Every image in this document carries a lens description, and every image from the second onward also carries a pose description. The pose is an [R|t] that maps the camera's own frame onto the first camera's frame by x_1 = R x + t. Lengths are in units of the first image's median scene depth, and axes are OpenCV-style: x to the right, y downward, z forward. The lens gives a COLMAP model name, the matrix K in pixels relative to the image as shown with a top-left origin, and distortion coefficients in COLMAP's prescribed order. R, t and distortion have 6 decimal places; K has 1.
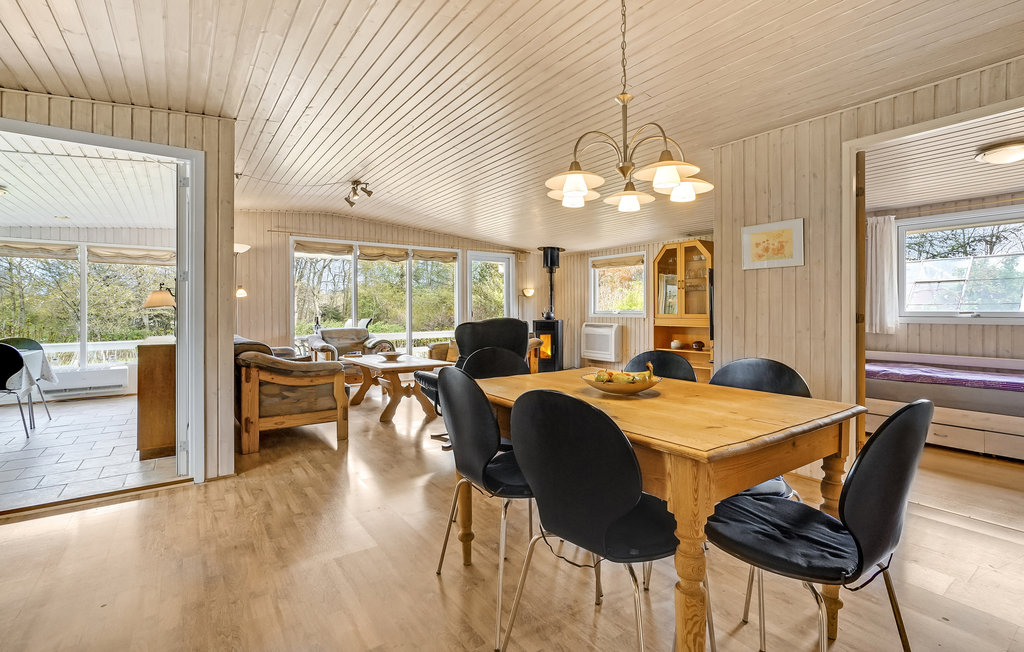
lens RADIAL K [[459.9, 0, 513.0], [0, 459.9, 308.8], [0, 0, 1]] dist [-0.004606, 0.003308]
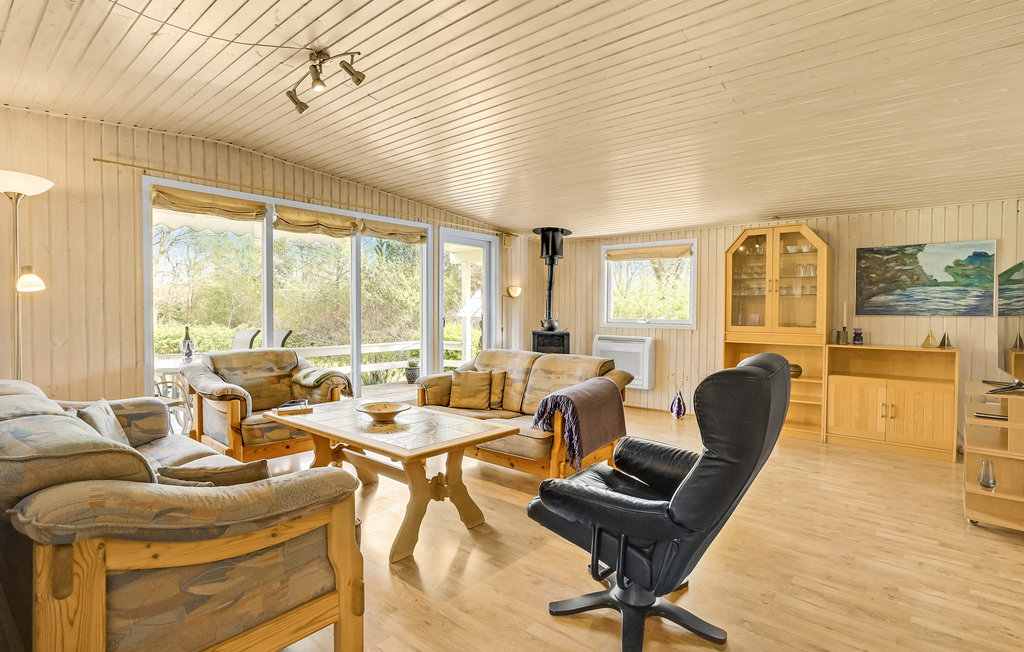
lens RADIAL K [[493.7, 0, 511.7], [0, 493.7, 319.8], [0, 0, 1]] dist [-0.002155, 0.004355]
pose [[0.971751, 0.005655, 0.235942, -0.197008], [-0.011056, 0.999706, 0.021577, -0.011014], [-0.235751, -0.023576, 0.971527, 0.331500]]
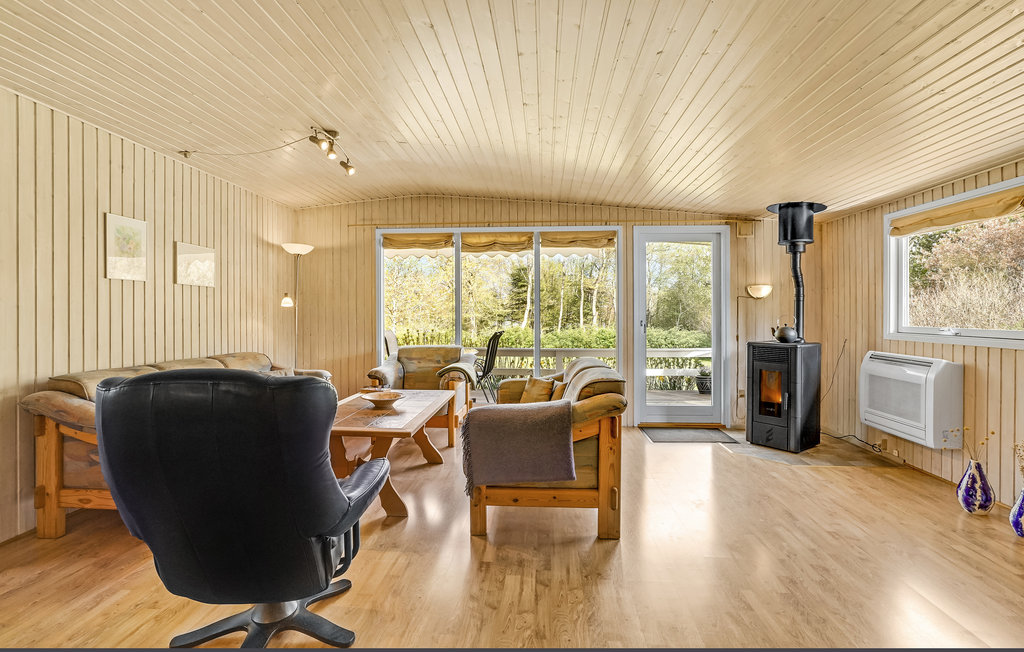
lens RADIAL K [[477.9, 0, 517.2], [0, 477.9, 317.0], [0, 0, 1]] dist [-0.024607, 0.001054]
pose [[0.776683, 0.009026, -0.629827, 0.220425], [-0.000323, 0.999903, 0.013932, -0.015251], [0.629892, -0.010617, 0.776610, 0.471904]]
